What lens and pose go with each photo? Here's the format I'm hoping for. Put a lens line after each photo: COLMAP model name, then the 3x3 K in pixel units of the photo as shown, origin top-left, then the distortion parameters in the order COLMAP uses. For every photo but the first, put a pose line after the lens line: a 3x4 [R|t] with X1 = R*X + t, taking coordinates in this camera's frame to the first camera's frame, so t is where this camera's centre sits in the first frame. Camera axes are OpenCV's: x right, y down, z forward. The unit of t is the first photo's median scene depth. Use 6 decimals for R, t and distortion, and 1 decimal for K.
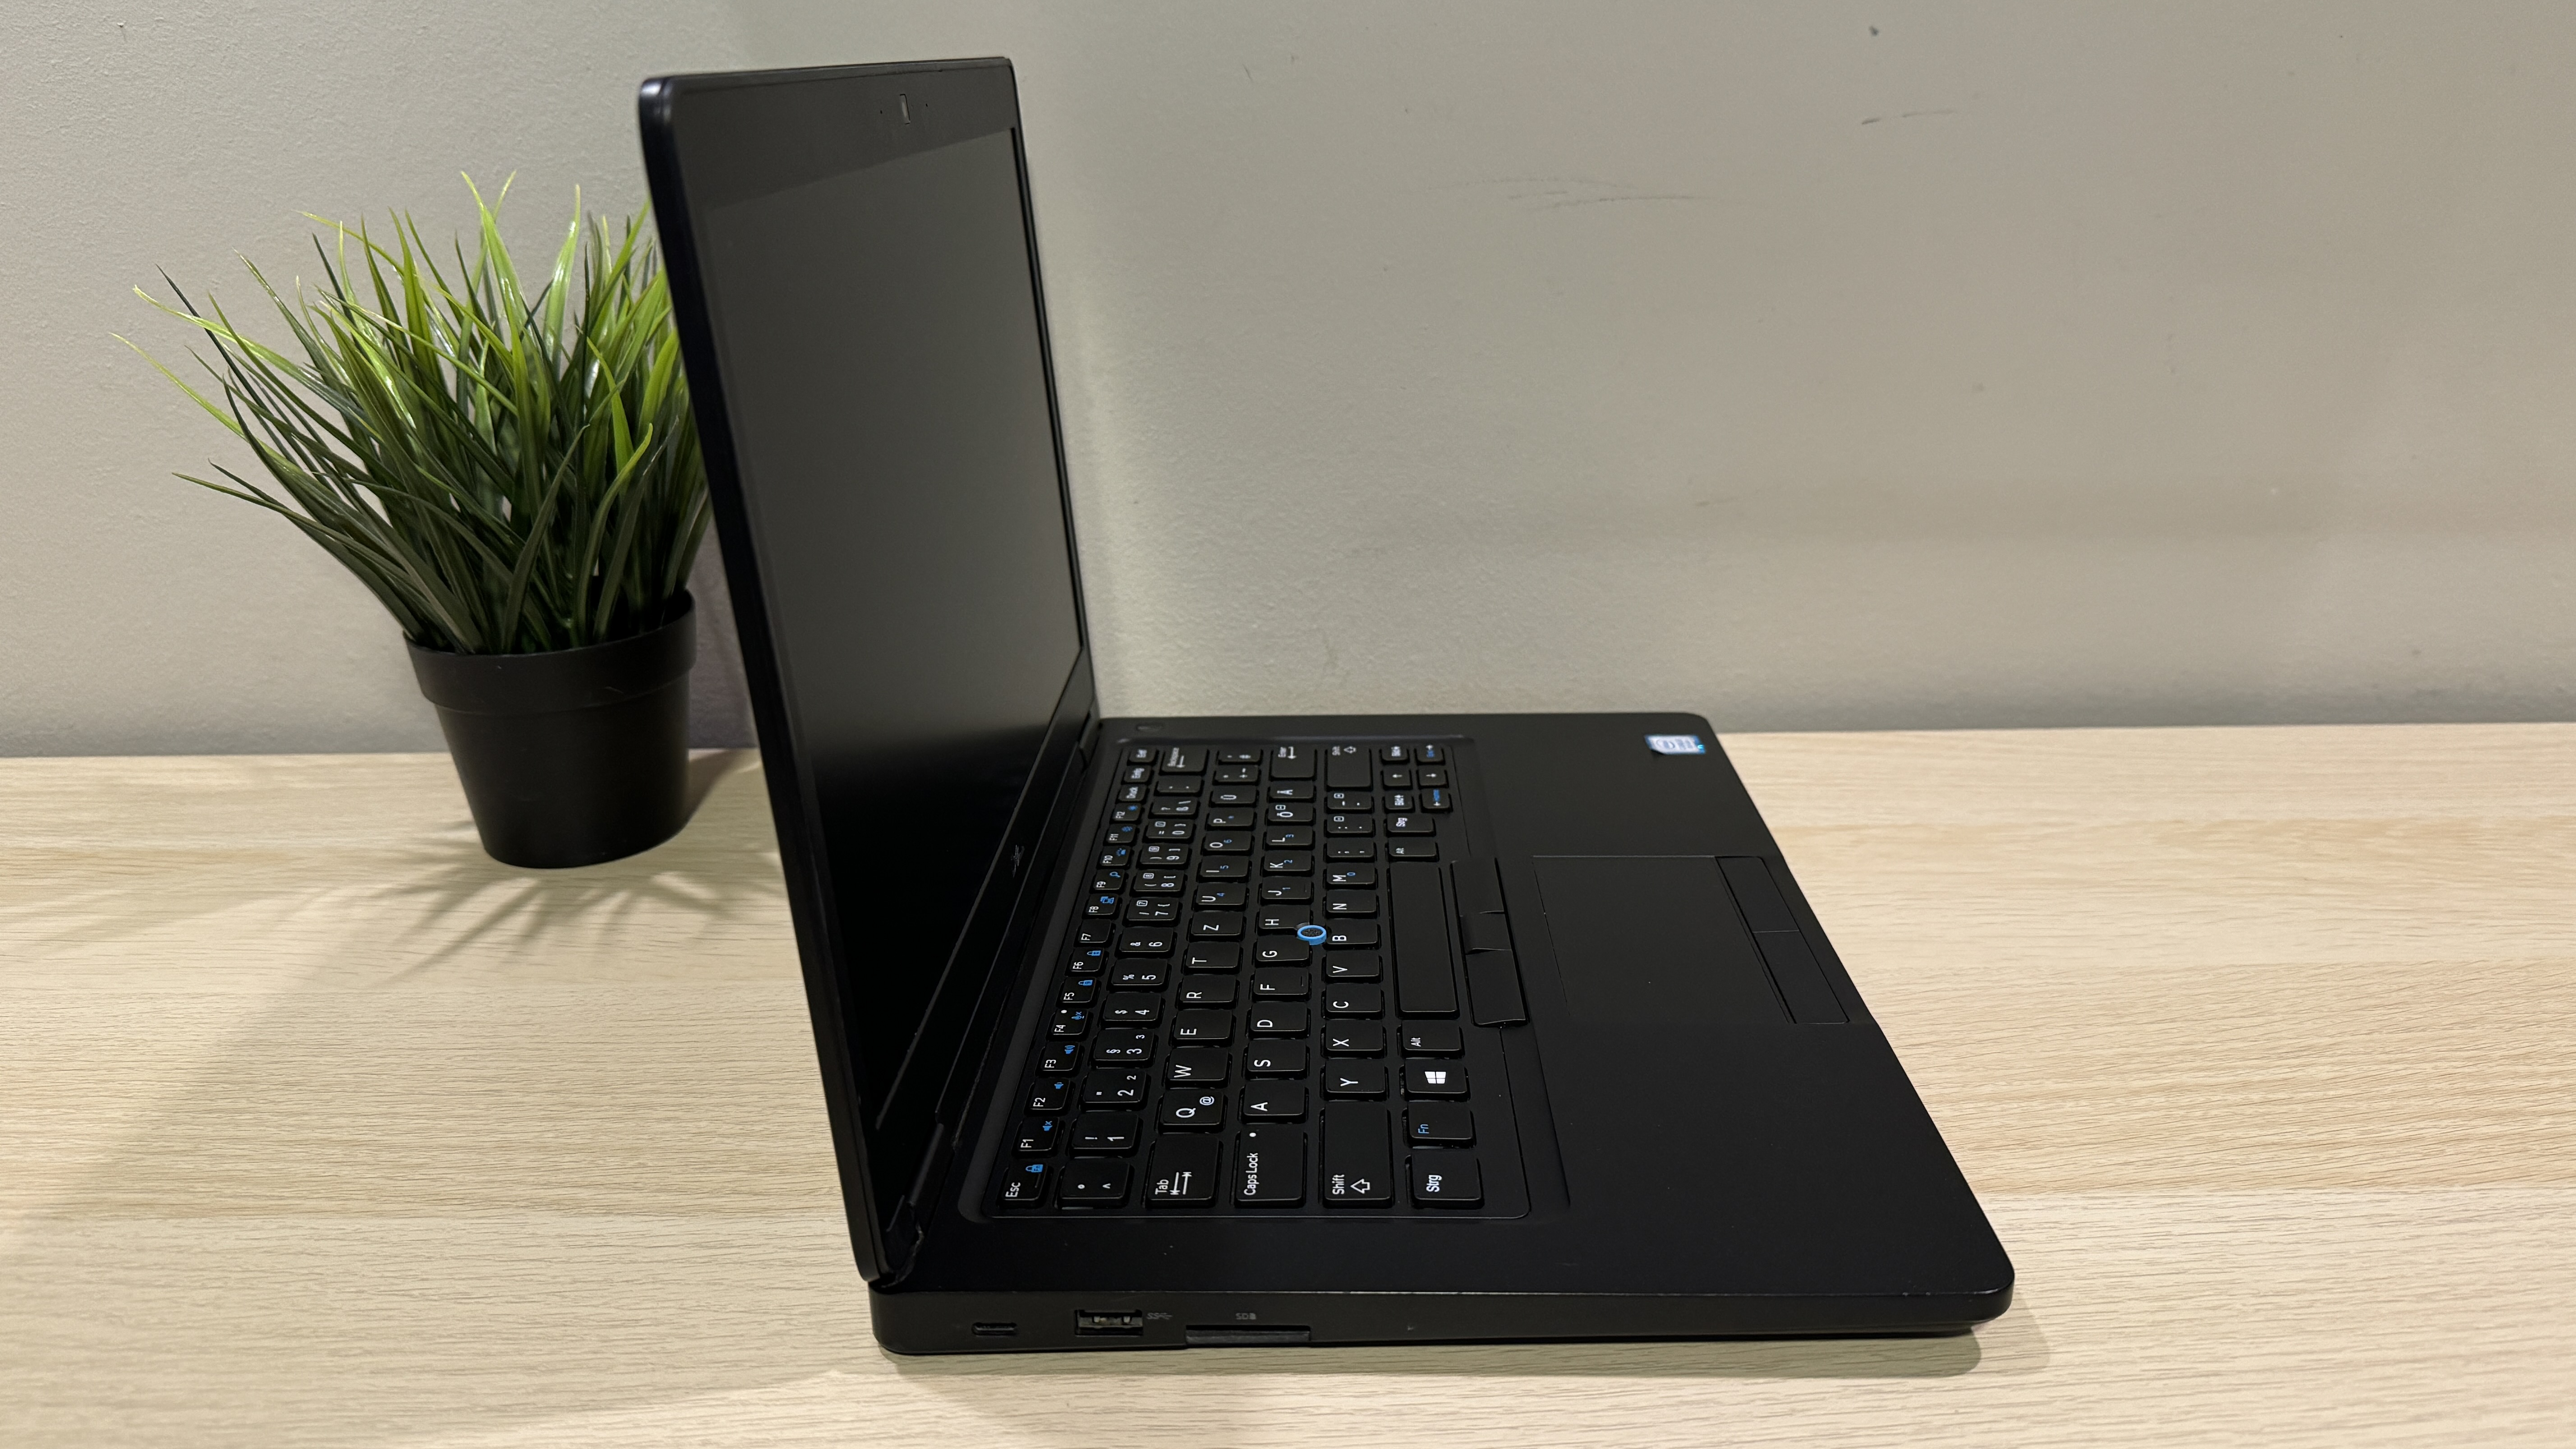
lens RADIAL K [[1855.5, 0, 1286.9], [0, 1855.5, 731.8], [0, 0, 1]] dist [-0.014918, 0.001535]
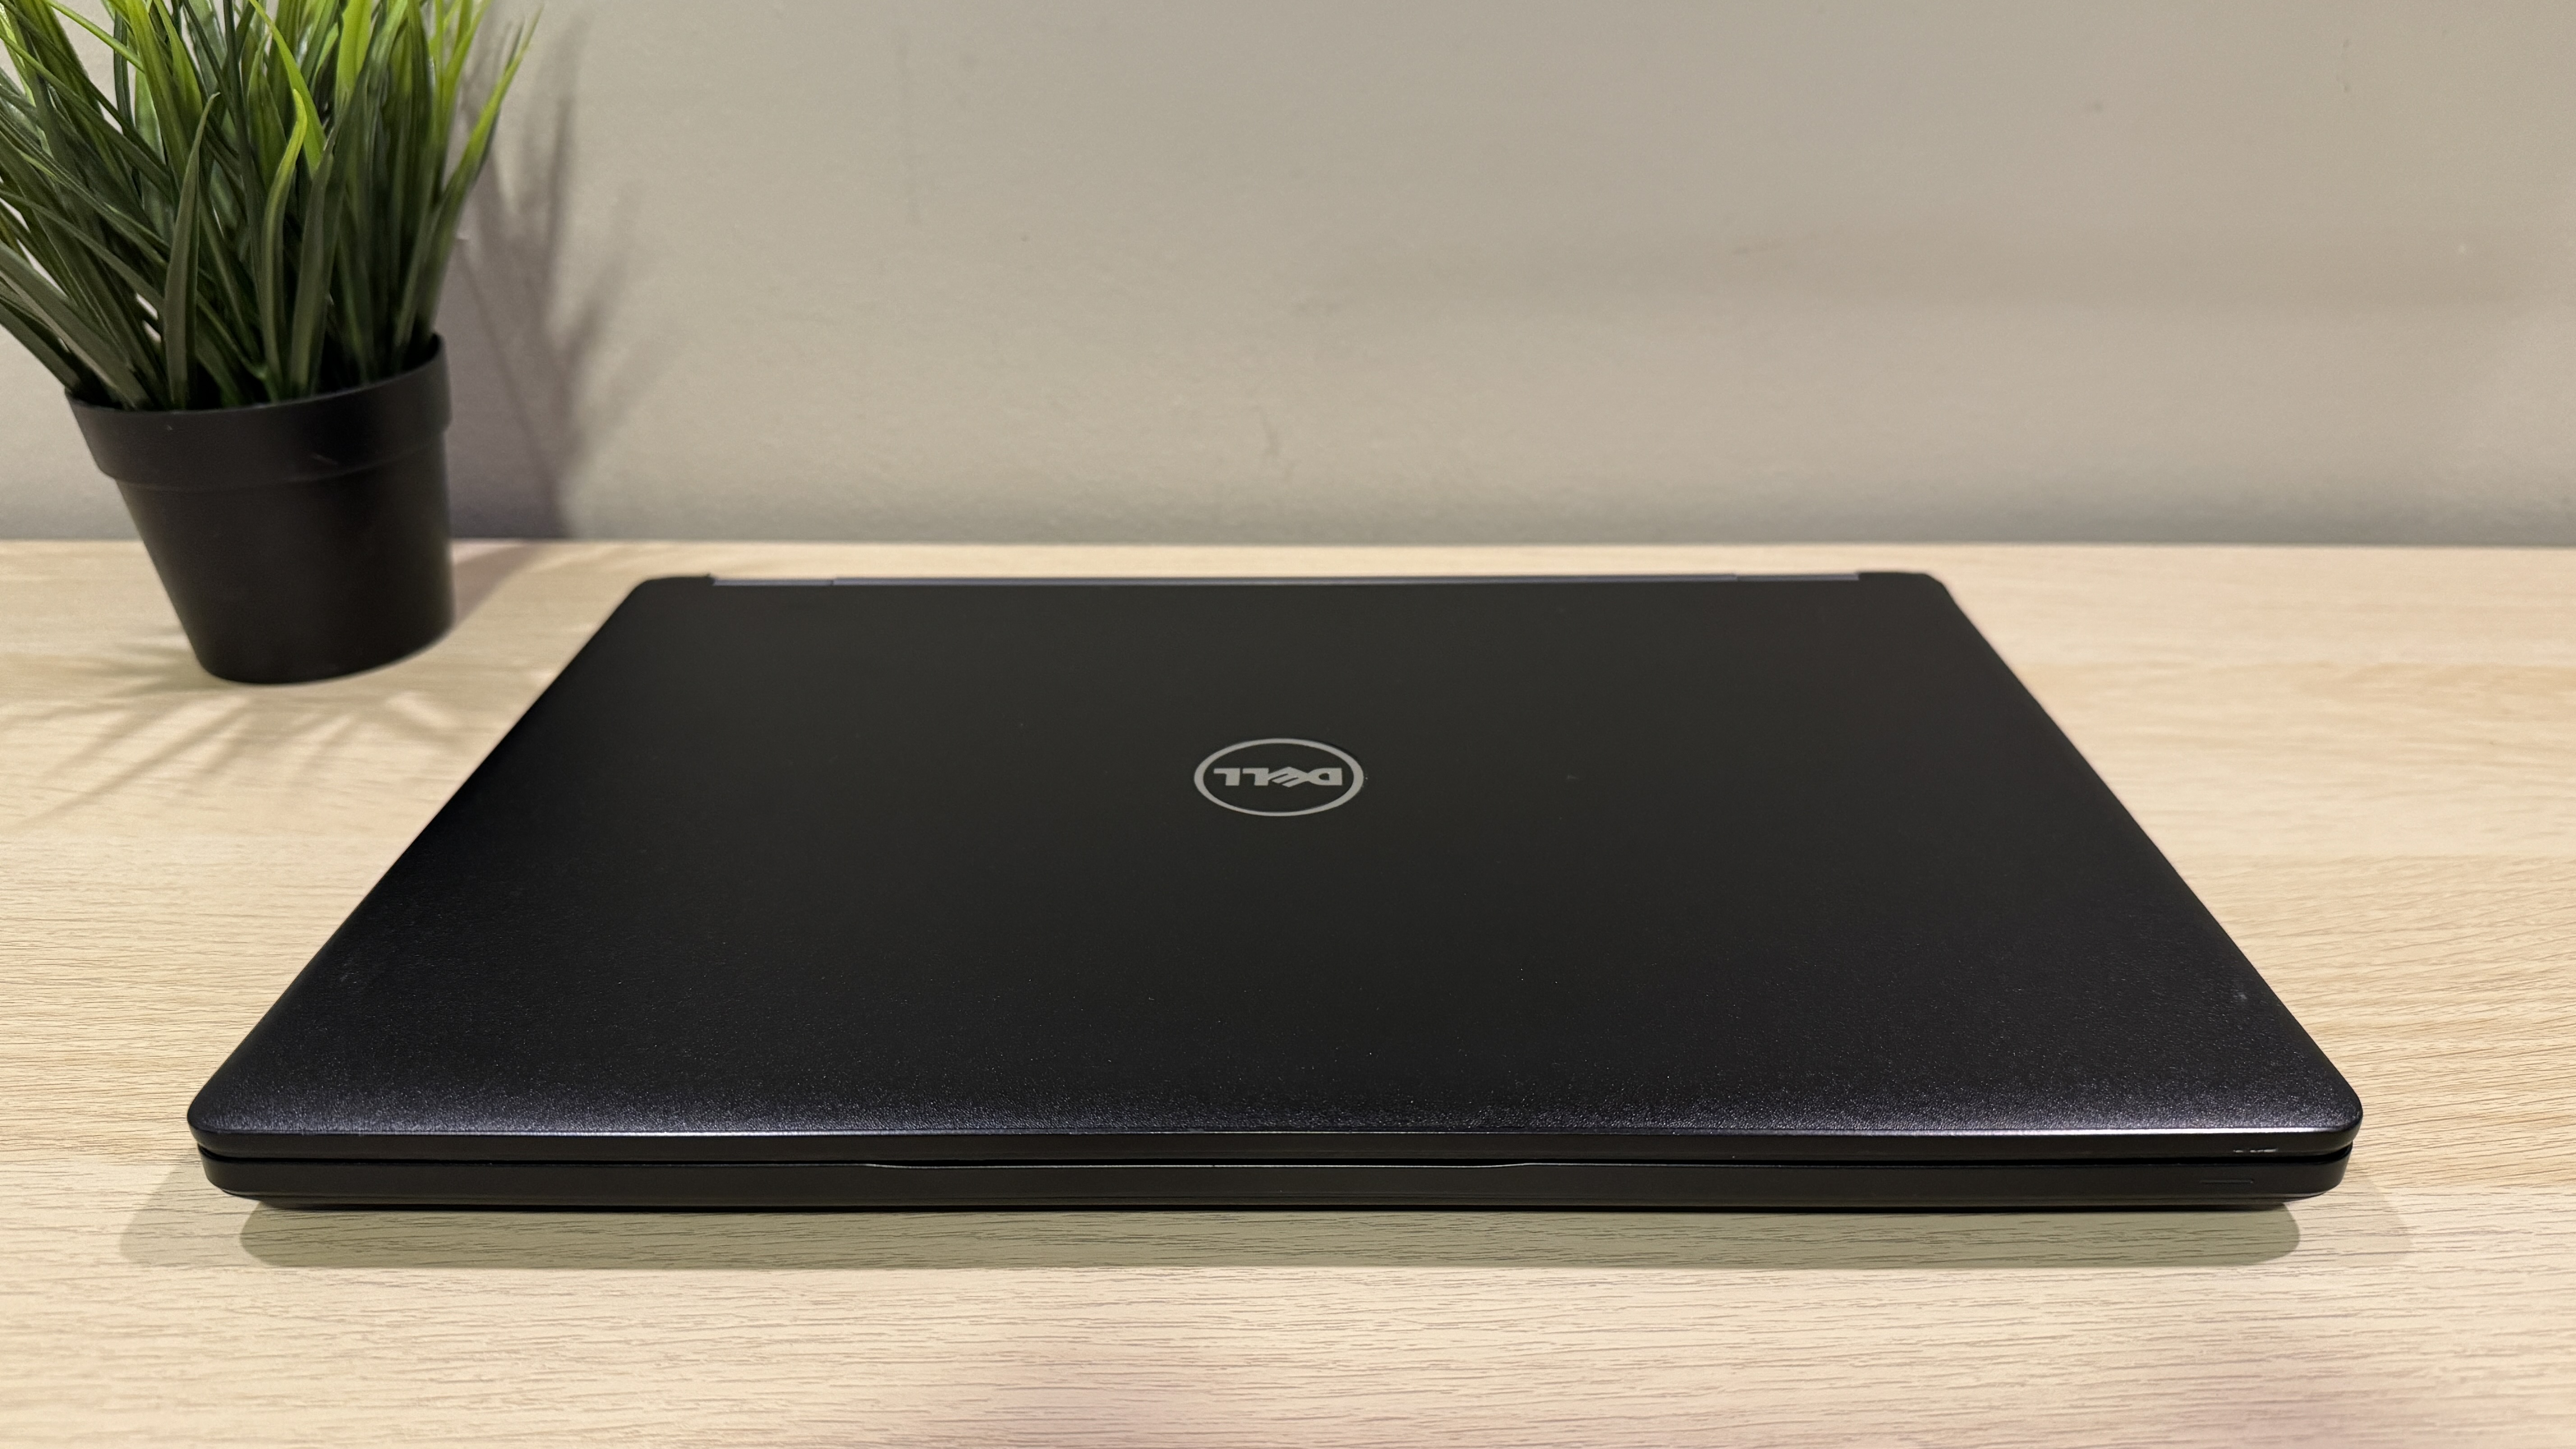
lens RADIAL K [[1874.9, 0, 1293.4], [0, 1874.9, 724.9], [0, 0, 1]] dist [-0.020721, 0.001588]
pose [[0.999624, 0.019378, -0.019390, 0.081775], [-0.017481, 0.995456, 0.093608, 0.010215], [0.021116, -0.093234, 0.995420, 0.272615]]
